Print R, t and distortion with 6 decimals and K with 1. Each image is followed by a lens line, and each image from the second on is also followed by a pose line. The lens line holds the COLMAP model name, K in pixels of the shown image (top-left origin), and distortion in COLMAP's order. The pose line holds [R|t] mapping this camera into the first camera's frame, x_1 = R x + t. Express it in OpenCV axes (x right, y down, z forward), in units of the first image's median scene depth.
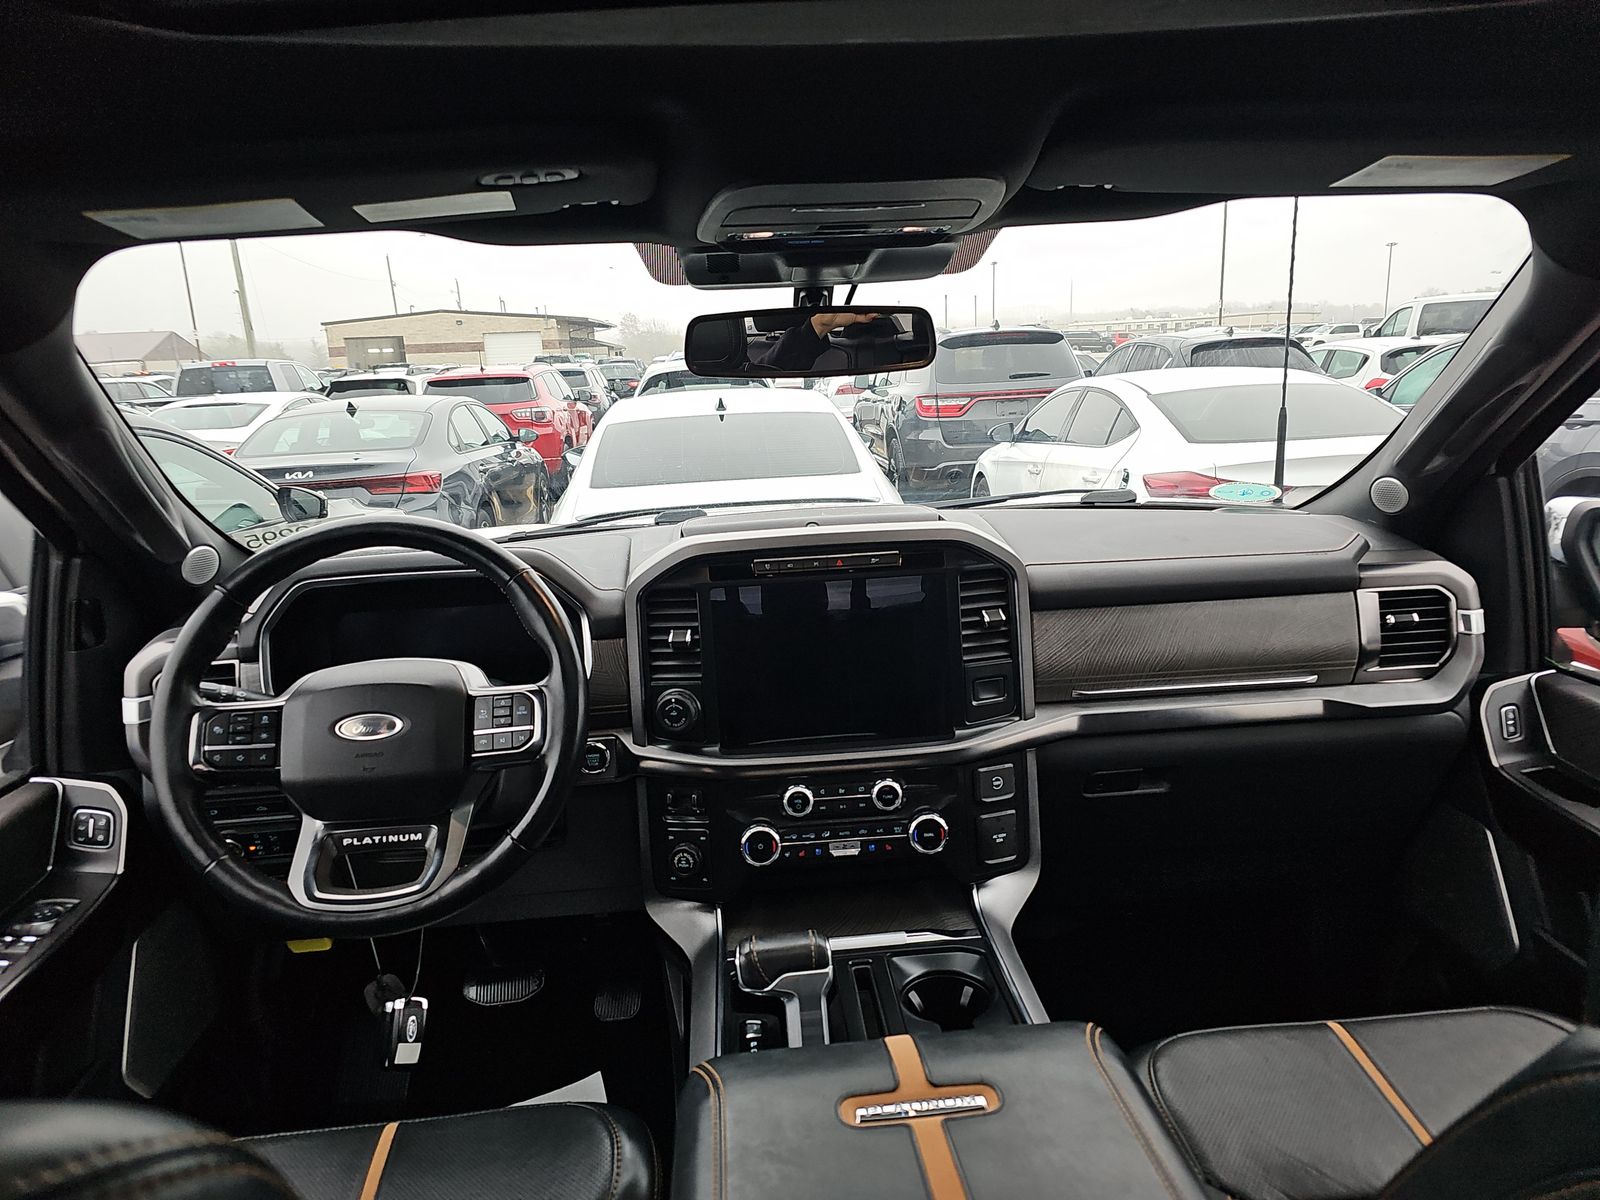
lens RADIAL K [[987.5, 0, 800.0], [0, 987.5, 600.0], [0, 0, 1]] dist [0.003695, 0.000205]
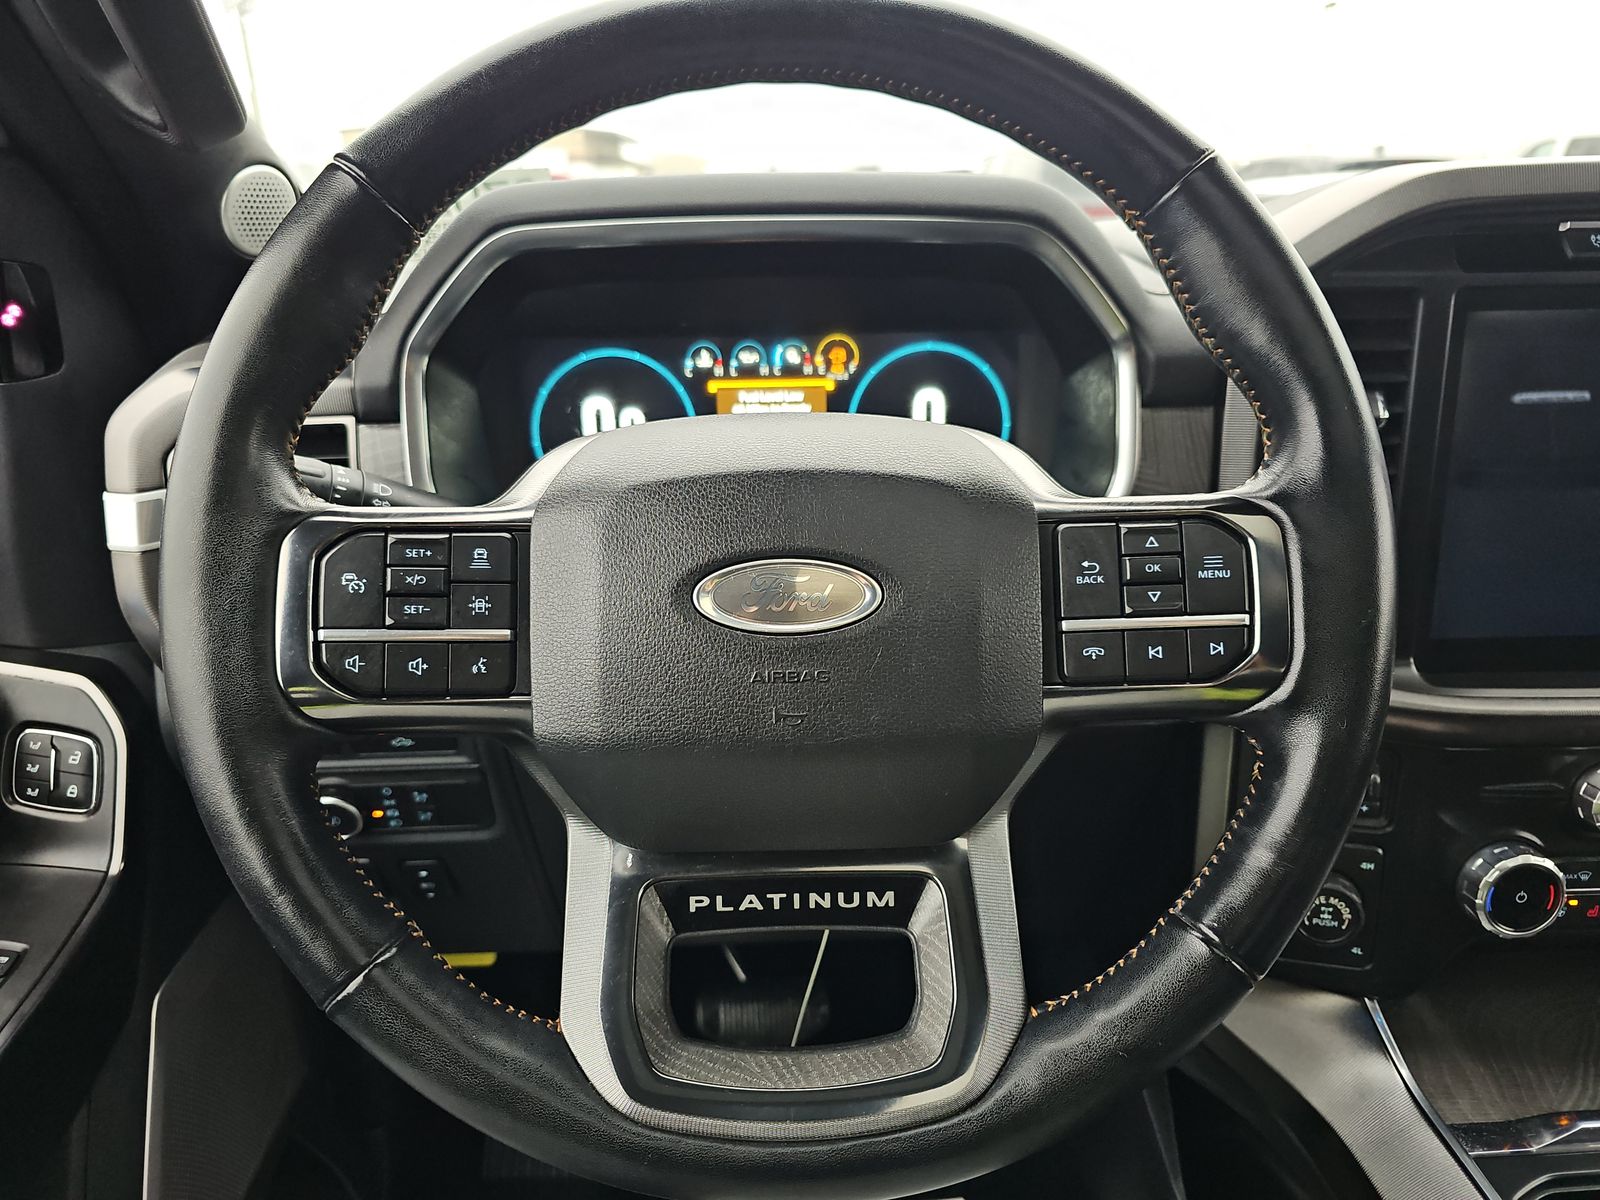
lens RADIAL K [[1066.9, 0, 800.0], [0, 1066.9, 600.0], [0, 0, 1]] dist [-0.001720, -0.002032]
pose [[0.997638, 0.050322, -0.046765, -0.359522], [-0.043164, 0.988758, 0.143156, 0.067364], [0.053443, -0.140800, 0.988595, 0.555187]]
